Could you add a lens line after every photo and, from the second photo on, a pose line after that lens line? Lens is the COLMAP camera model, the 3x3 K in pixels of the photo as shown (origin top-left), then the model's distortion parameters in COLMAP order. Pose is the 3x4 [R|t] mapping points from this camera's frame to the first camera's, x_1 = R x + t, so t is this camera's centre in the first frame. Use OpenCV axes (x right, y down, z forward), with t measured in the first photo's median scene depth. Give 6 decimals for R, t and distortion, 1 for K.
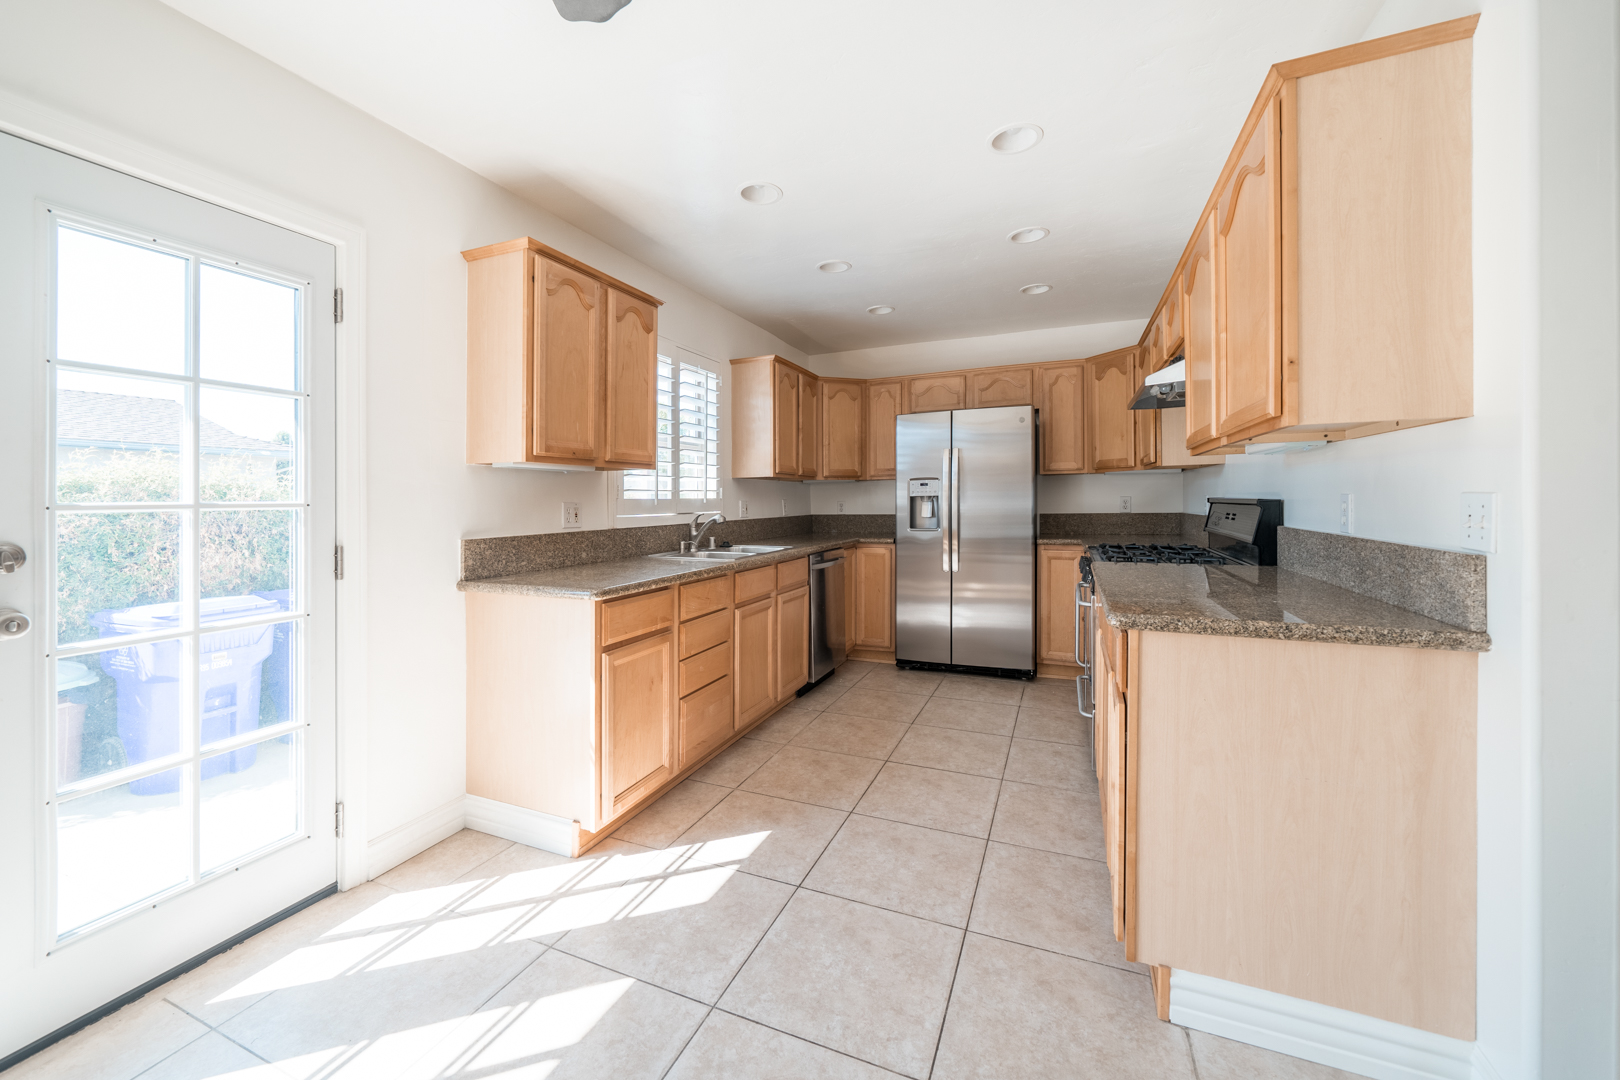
lens RADIAL K [[612.0, 0, 800.4], [0, 612.0, 498.4], [0, 0, 1]] dist [-0.003308, -0.000340]
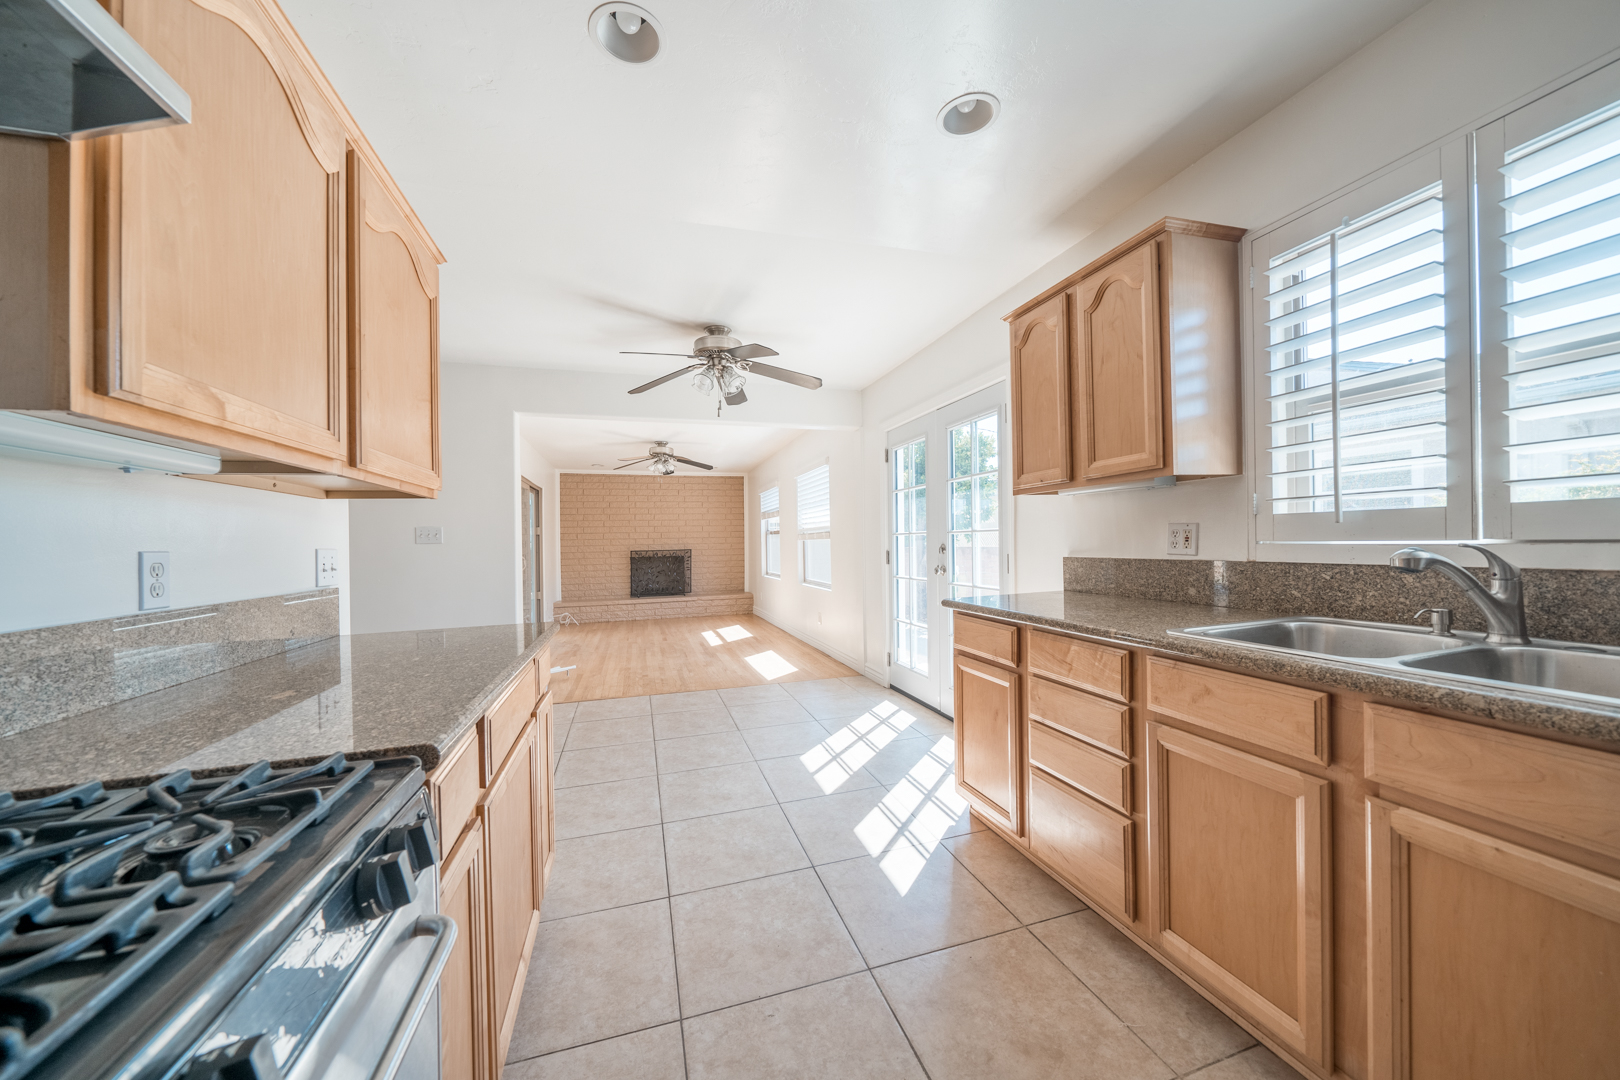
lens RADIAL K [[578.0, 0, 808.9], [0, 578.0, 537.7], [0, 0, 1]] dist [-0.002308, -0.000407]
pose [[-0.760642, 0.035269, -0.648213, 0.541267], [0.042132, 0.999100, 0.004921, 0.002778], [0.647803, -0.023568, -0.761443, 1.438948]]
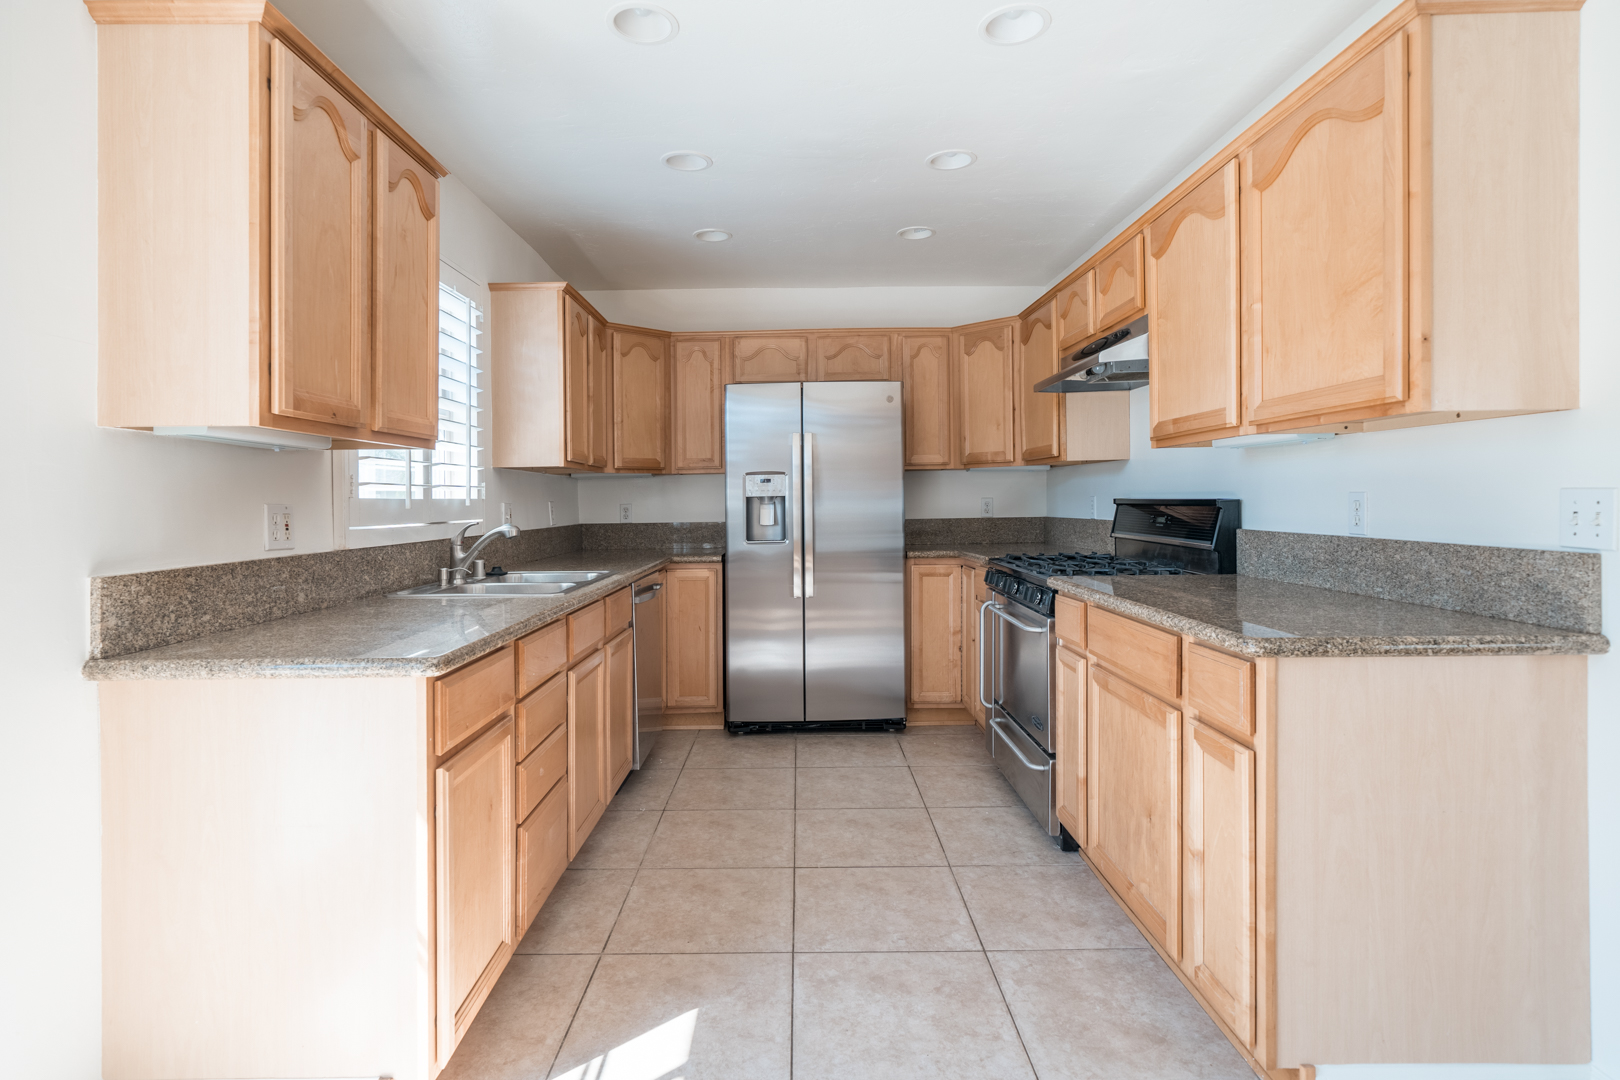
lens RADIAL K [[816.9, 0, 793.8], [0, 816.9, 505.5], [0, 0, 1]] dist [0.002584, -0.000702]
pose [[0.921134, -0.001989, 0.389241, -0.265738], [0.000646, 0.999993, 0.003582, 0.006042], [-0.389245, -0.003048, 0.921129, 0.148061]]
